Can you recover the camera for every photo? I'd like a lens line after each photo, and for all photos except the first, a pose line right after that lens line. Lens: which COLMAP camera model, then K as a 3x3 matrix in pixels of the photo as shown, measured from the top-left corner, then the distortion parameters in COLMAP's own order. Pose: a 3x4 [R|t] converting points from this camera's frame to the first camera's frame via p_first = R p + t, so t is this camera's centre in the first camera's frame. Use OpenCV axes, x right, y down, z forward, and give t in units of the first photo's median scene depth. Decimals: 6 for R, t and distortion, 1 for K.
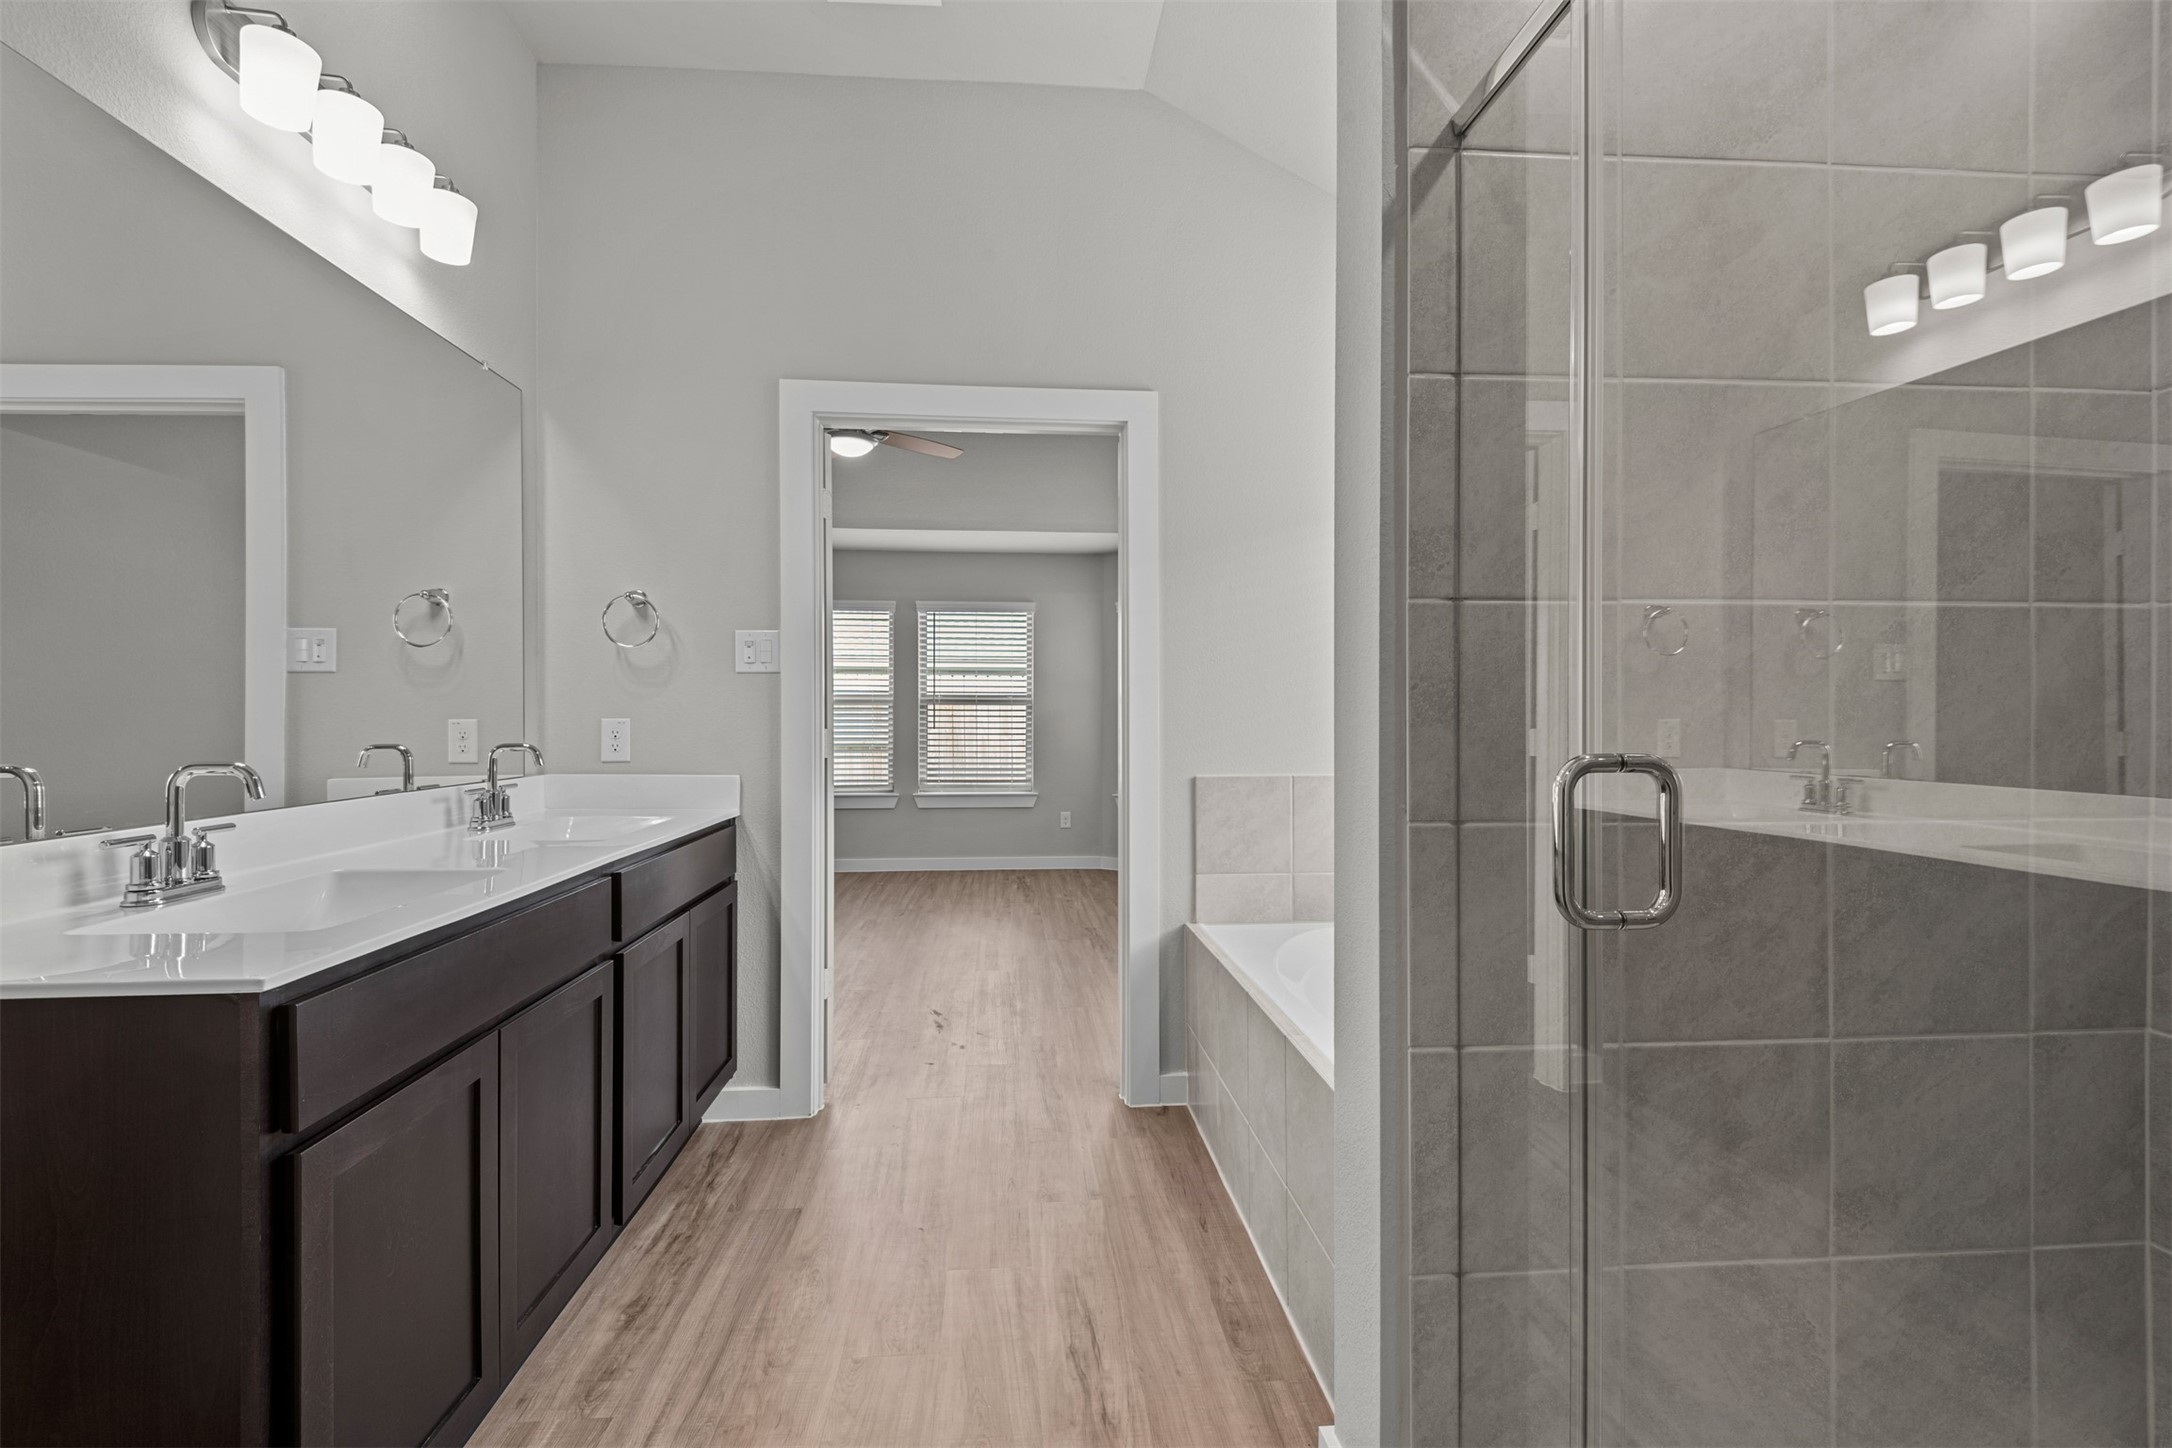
lens RADIAL K [[983.9, 0, 1086.4], [0, 983.9, 716.2], [0, 0, 1]] dist [0.021625, -0.001978]
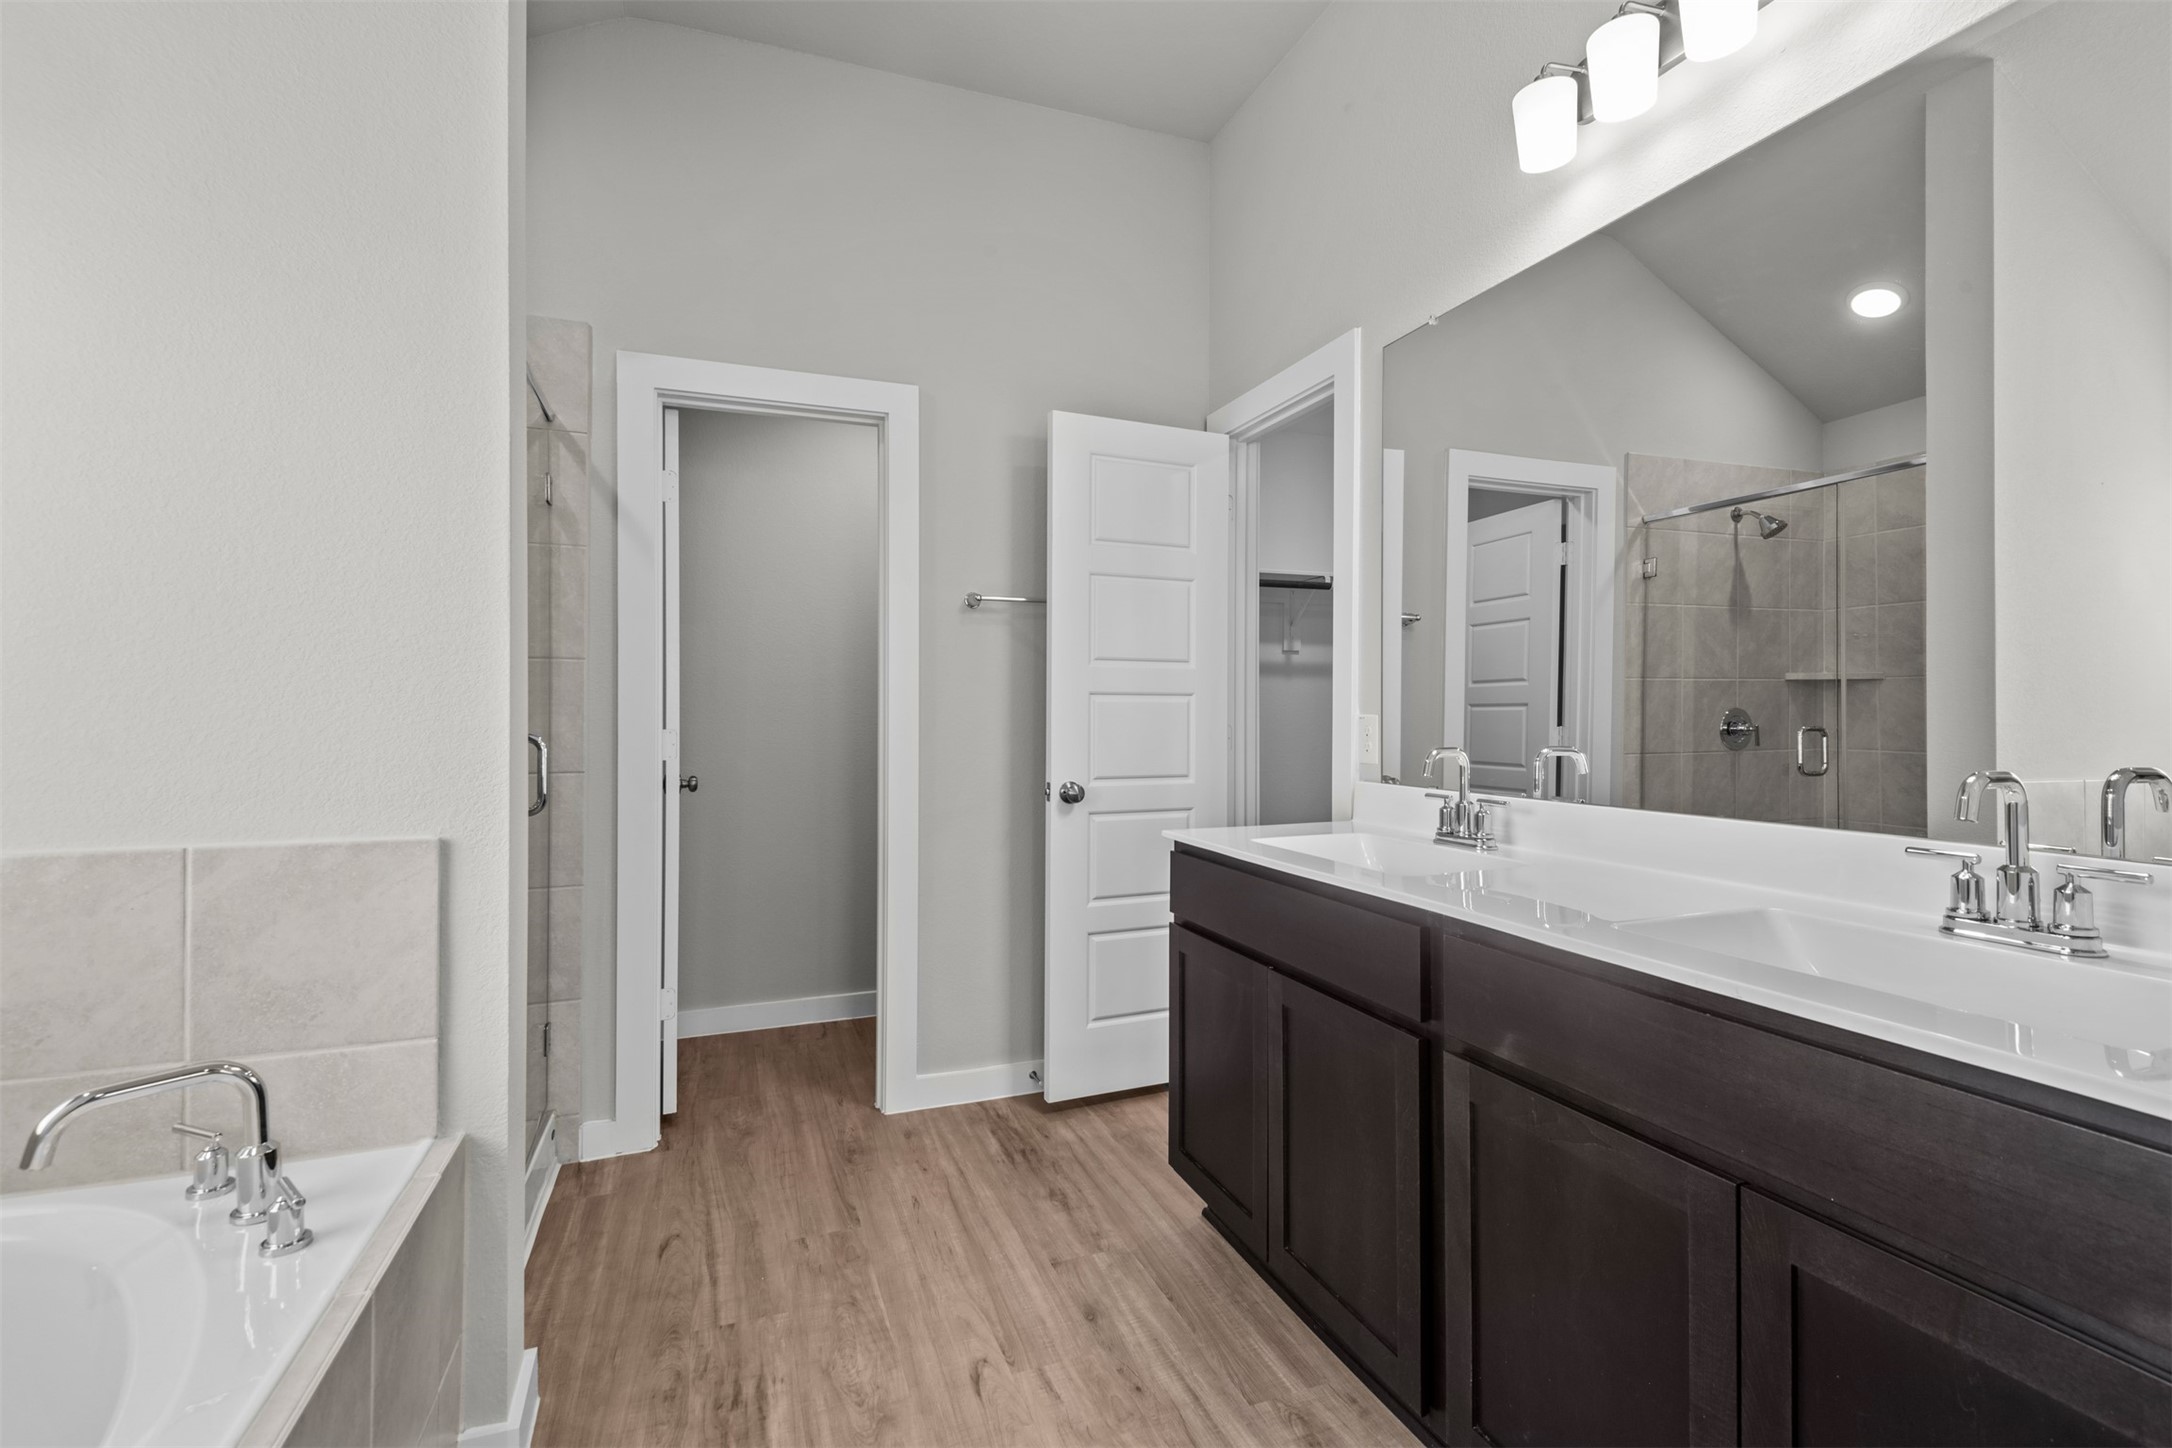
lens RADIAL K [[992.0, 0, 1085.6], [0, 992.0, 693.7], [0, 0, 1]] dist [0.042768, -0.028771]
pose [[-0.963484, -0.003448, -0.267742, -0.034802], [0.001971, 0.999799, -0.019968, -0.000705], [0.267757, -0.019766, -0.963284, 1.870912]]
